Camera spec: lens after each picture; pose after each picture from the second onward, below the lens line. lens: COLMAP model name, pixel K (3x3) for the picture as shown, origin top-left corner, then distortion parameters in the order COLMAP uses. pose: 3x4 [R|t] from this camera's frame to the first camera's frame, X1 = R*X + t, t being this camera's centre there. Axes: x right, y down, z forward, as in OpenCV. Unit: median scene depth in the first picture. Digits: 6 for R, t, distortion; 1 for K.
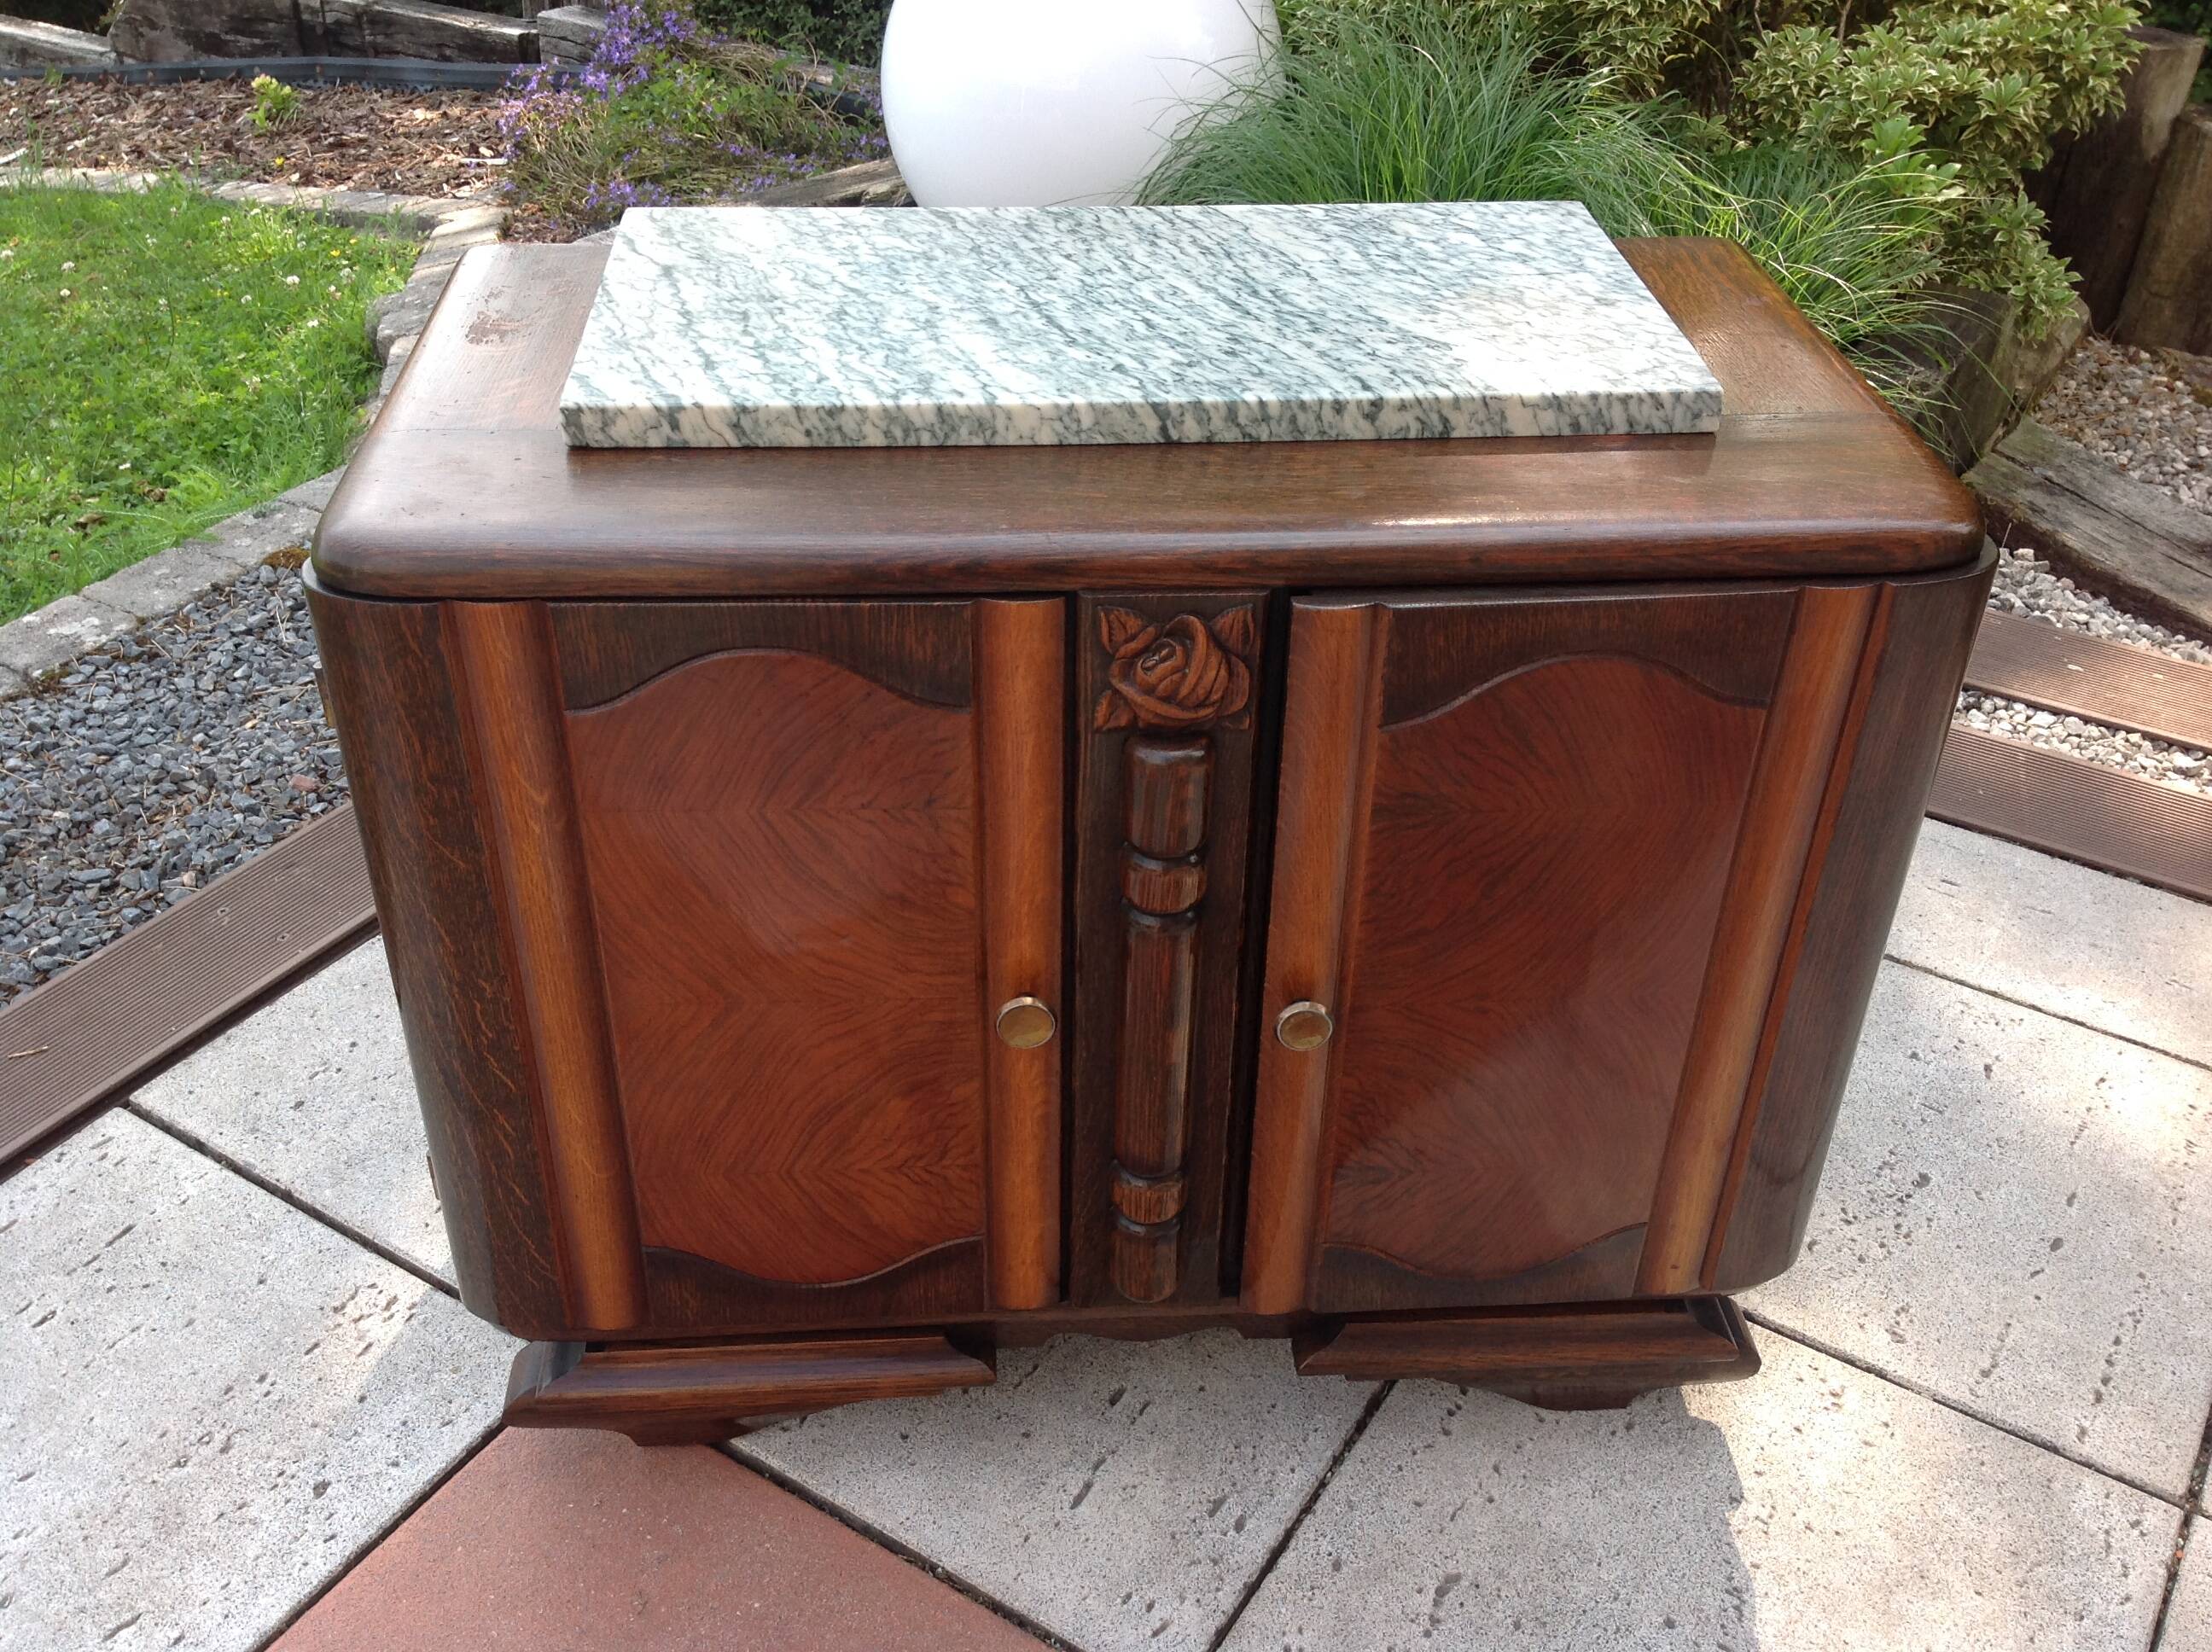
lens RADIAL K [[2042.7, 0, 1091.0], [0, 2042.7, 861.9], [0, 0, 1]] dist [0.139387, -0.318837]
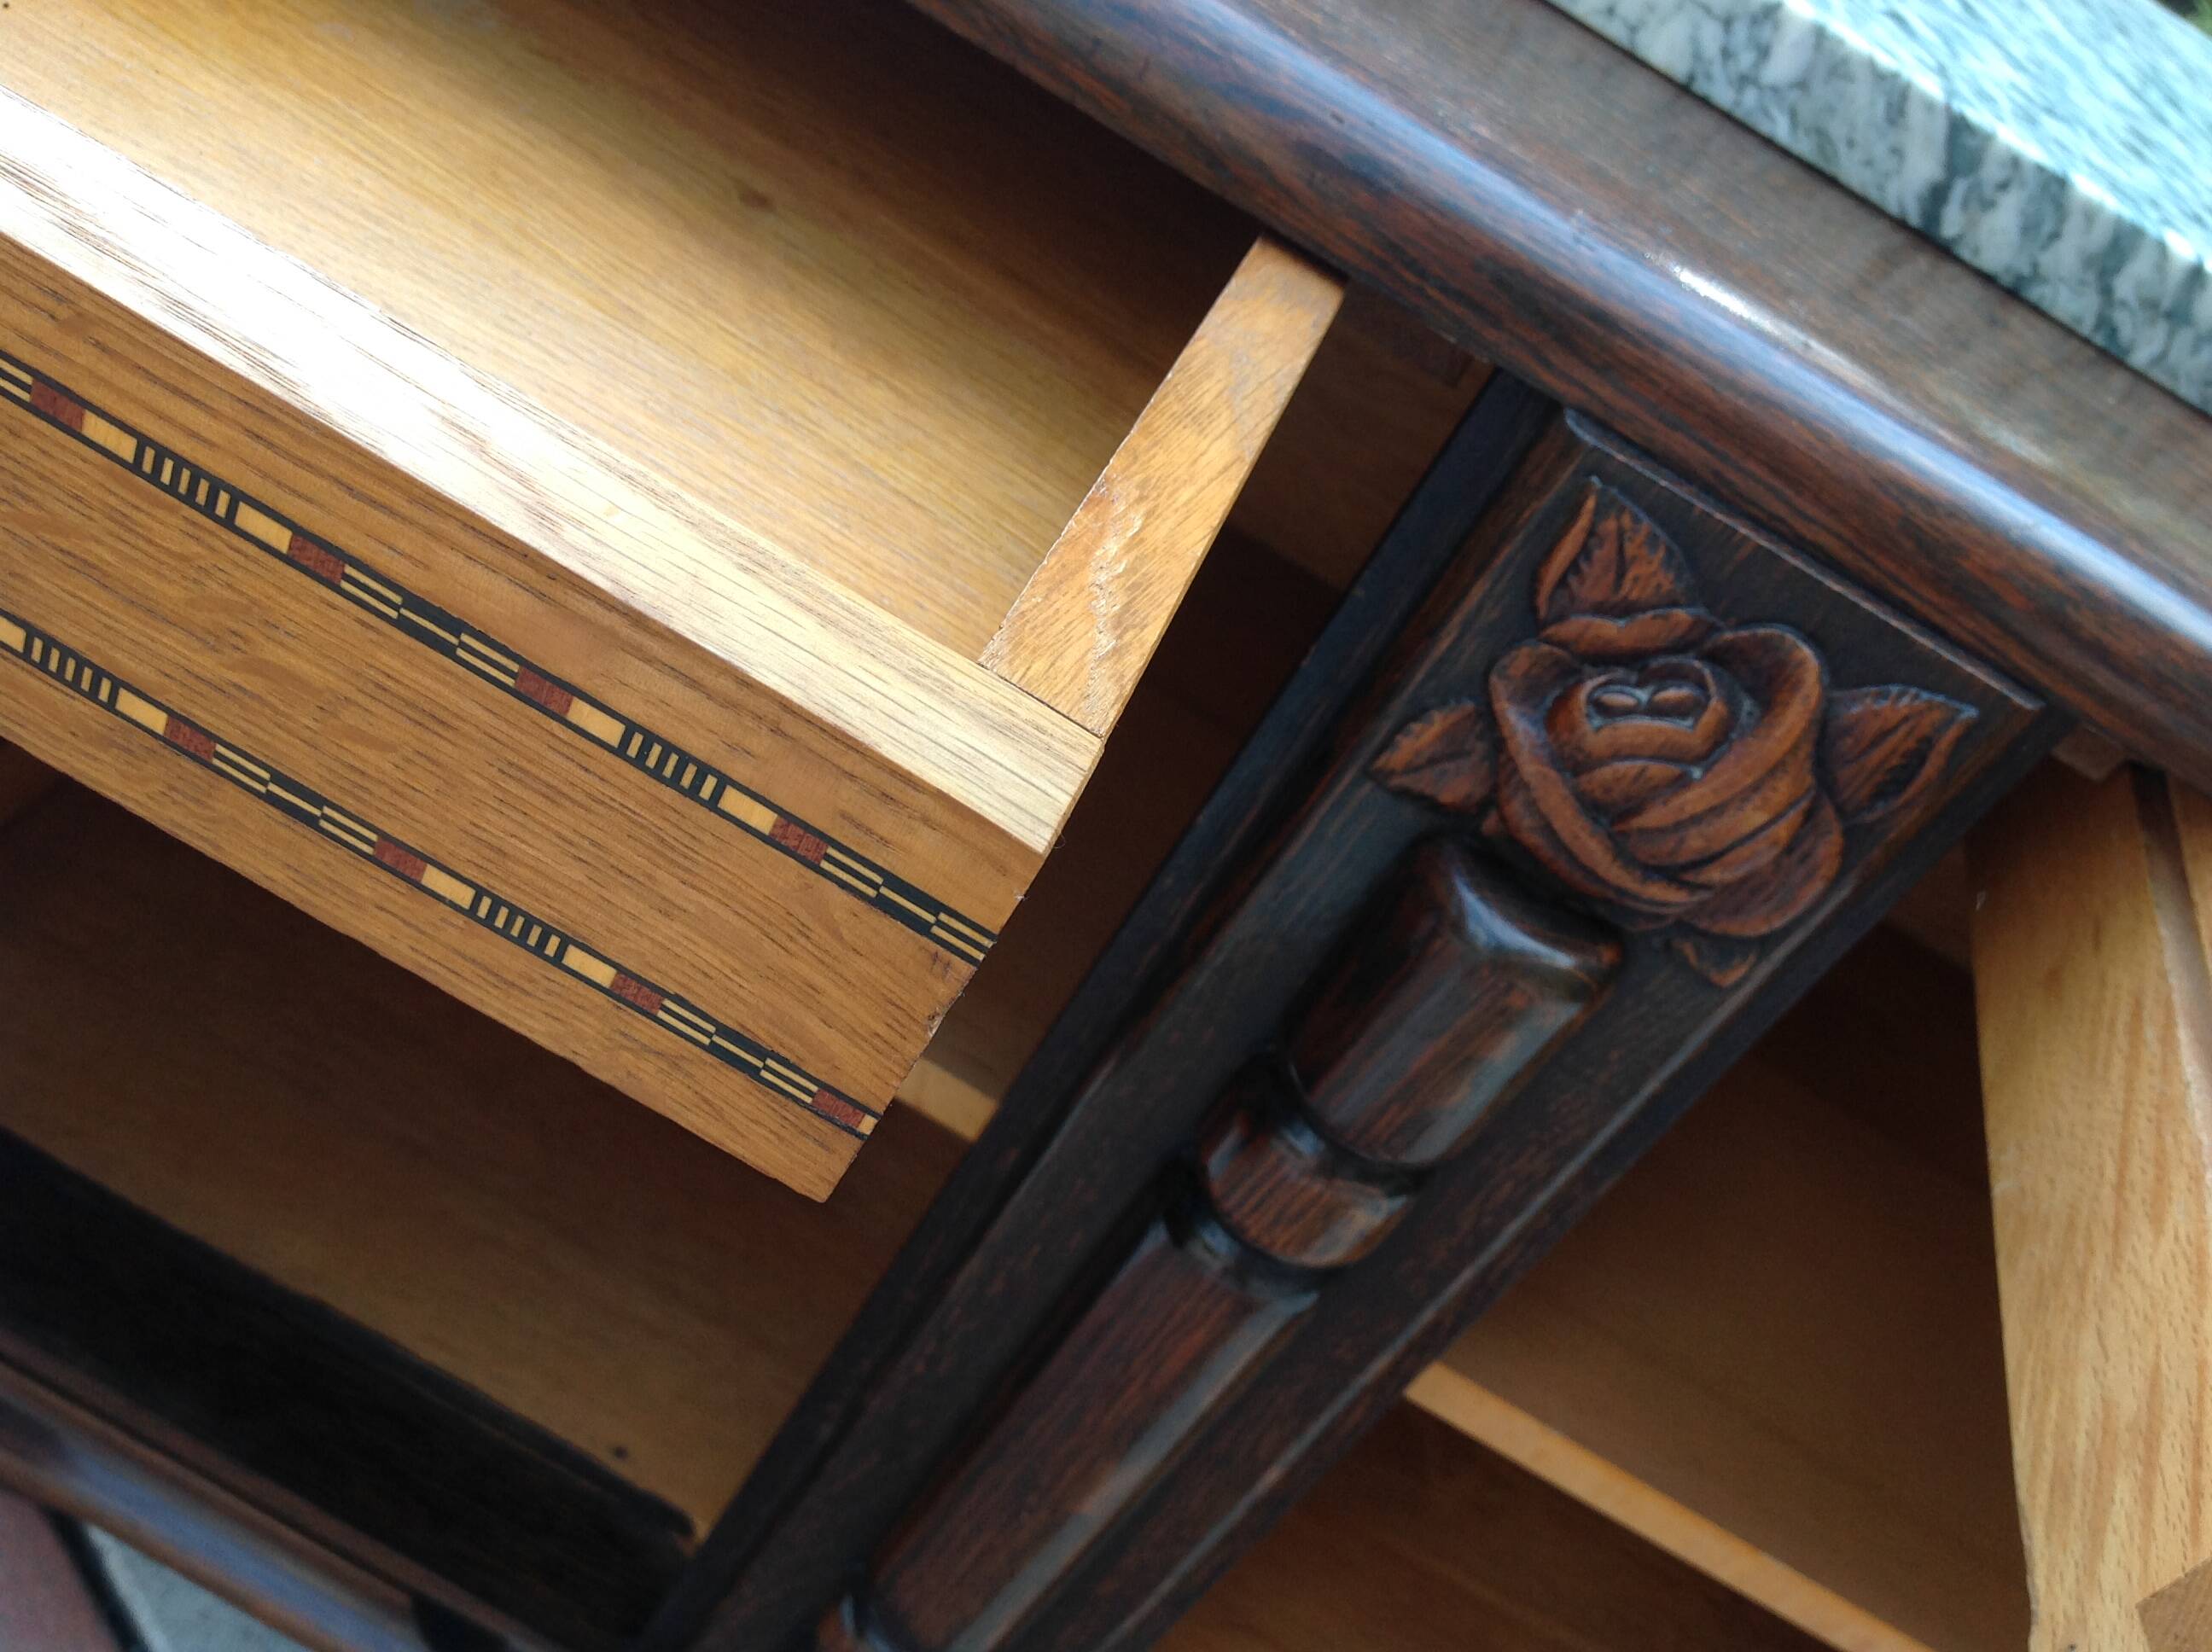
lens RADIAL K [[2097.2, 0, 1106.0], [0, 2097.2, 826.0], [0, 0, 1]] dist [0.095642, -0.252688]
pose [[0.845867, 0.533186, -0.014884, -0.026471], [-0.532928, 0.845966, 0.018170, -0.036673], [0.022279, -0.007437, 0.999724, 0.599286]]
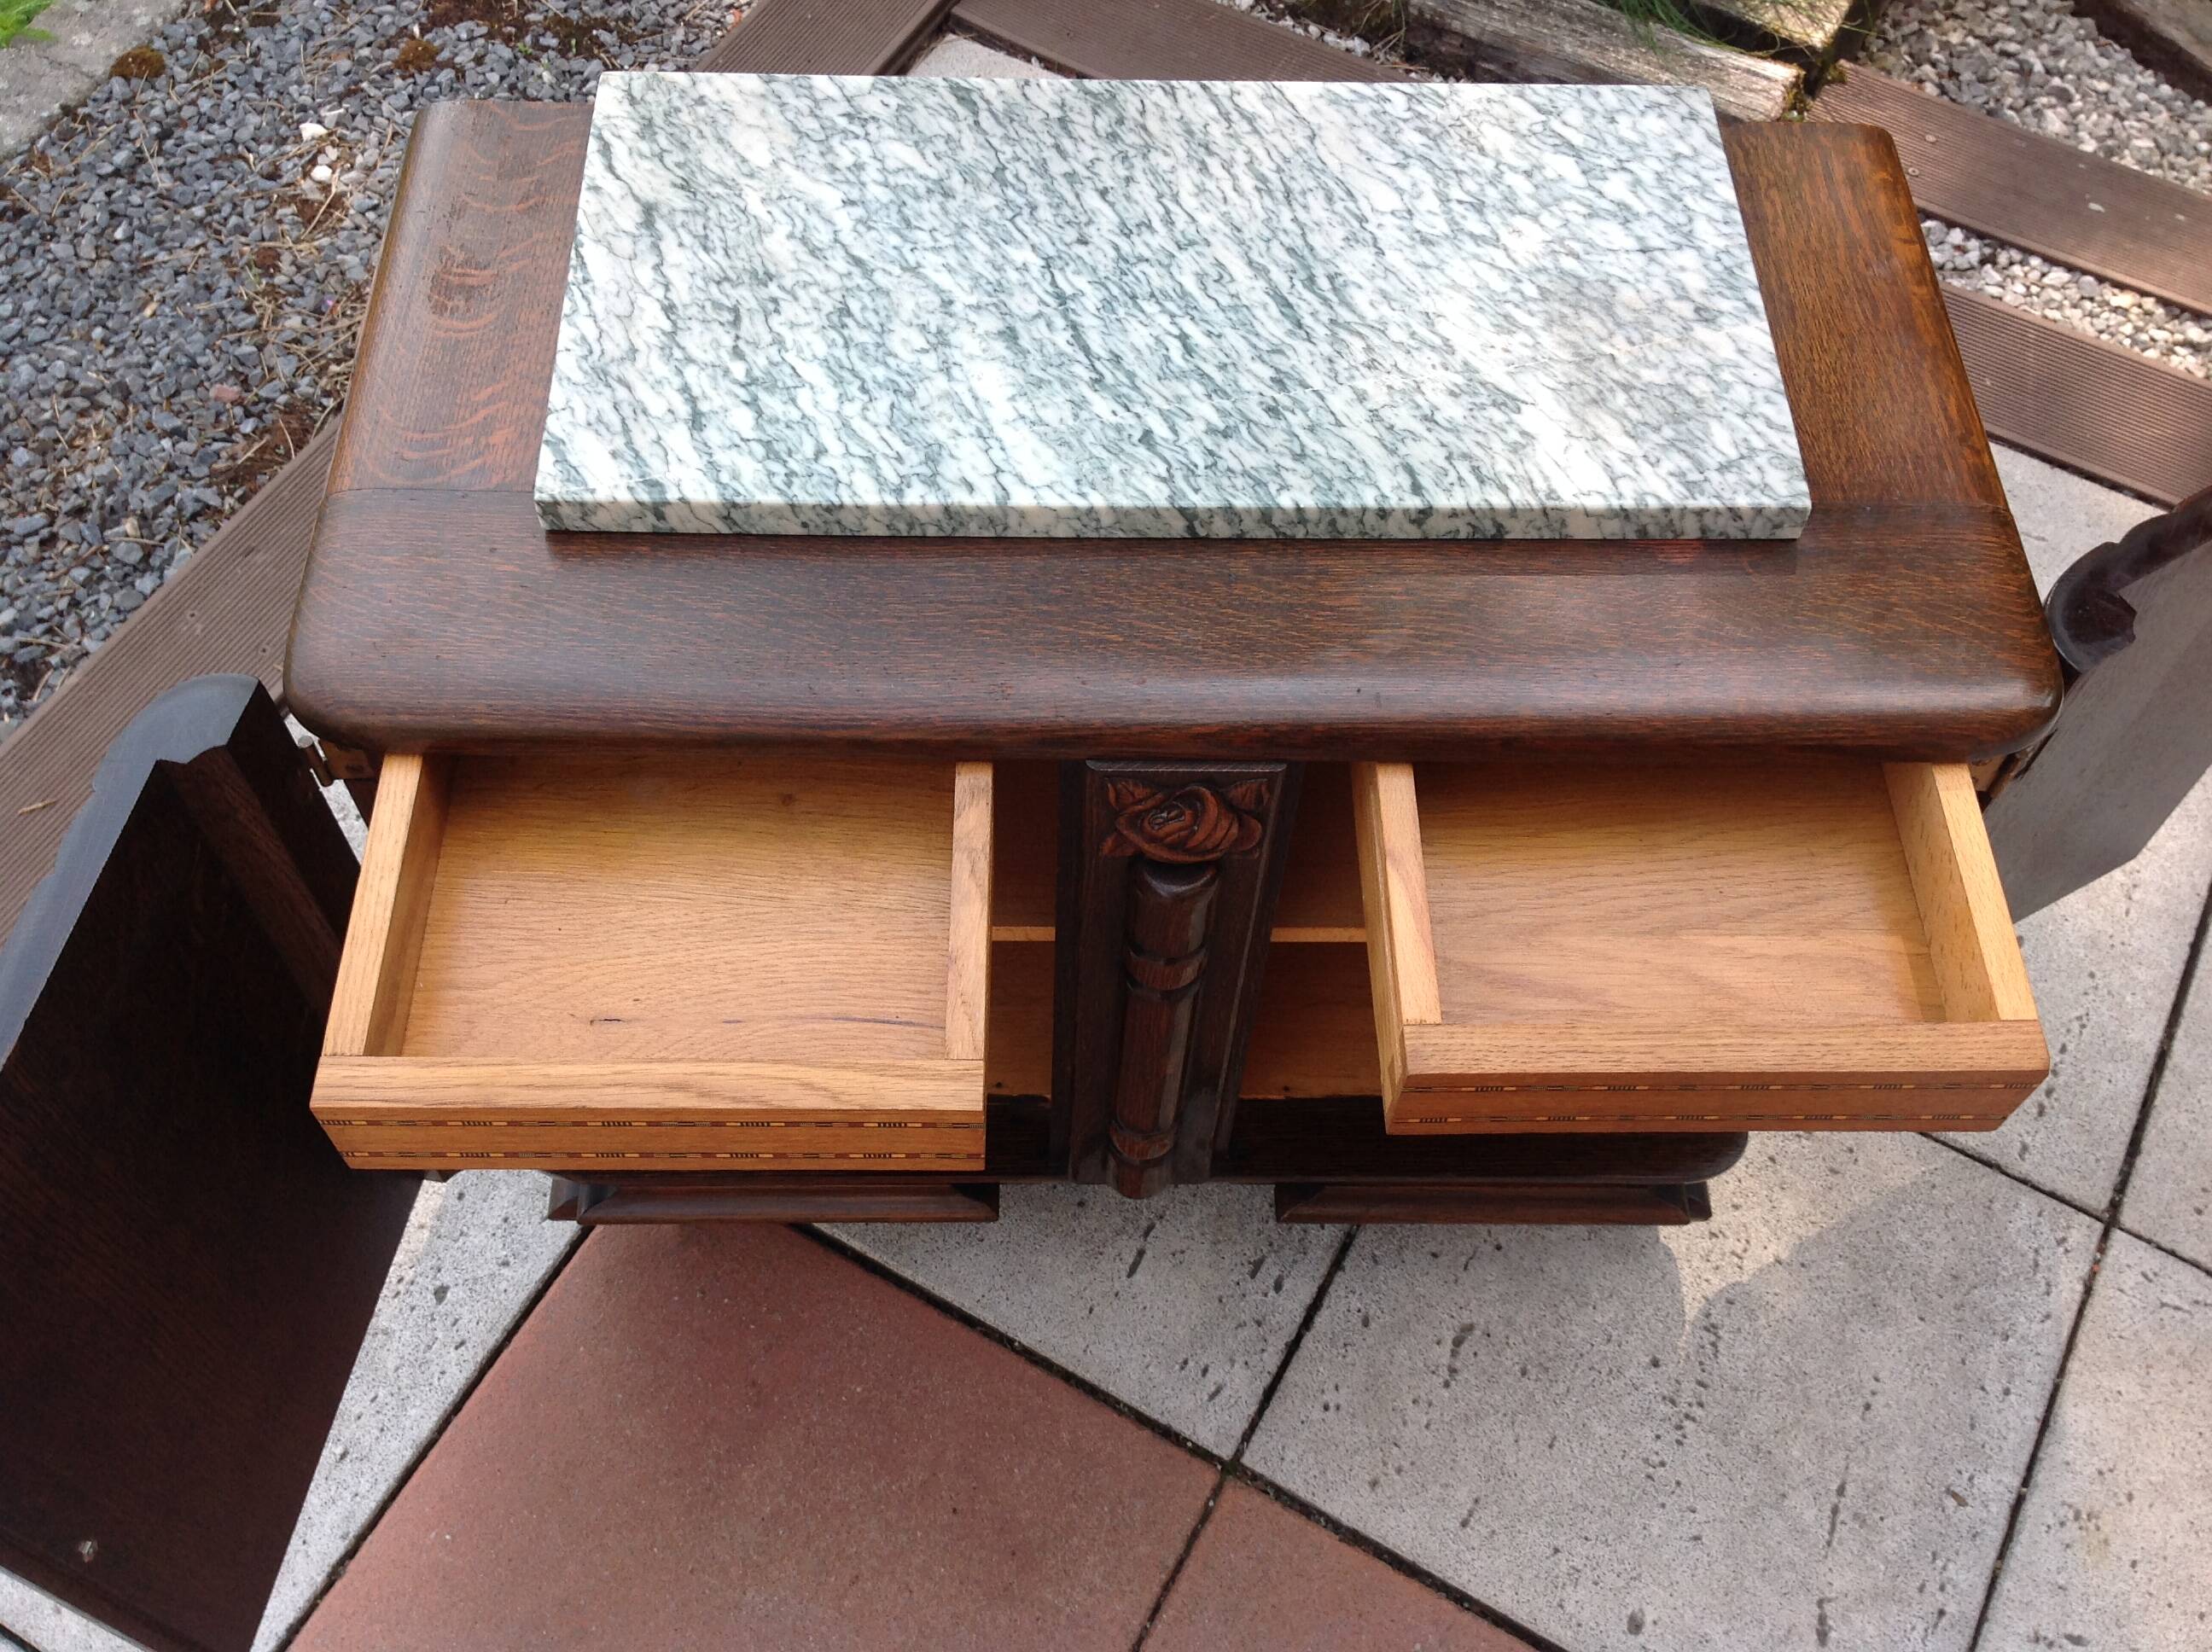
lens RADIAL K [[2050.6, 0, 1091.3], [0, 2050.6, 837.8], [0, 0, 1]] dist [0.113190, -0.244476]
pose [[0.998650, 0.049888, -0.014473, 0.011173], [-0.040521, 0.922495, 0.383876, -0.429969], [0.032502, -0.382771, 0.923271, 0.095553]]
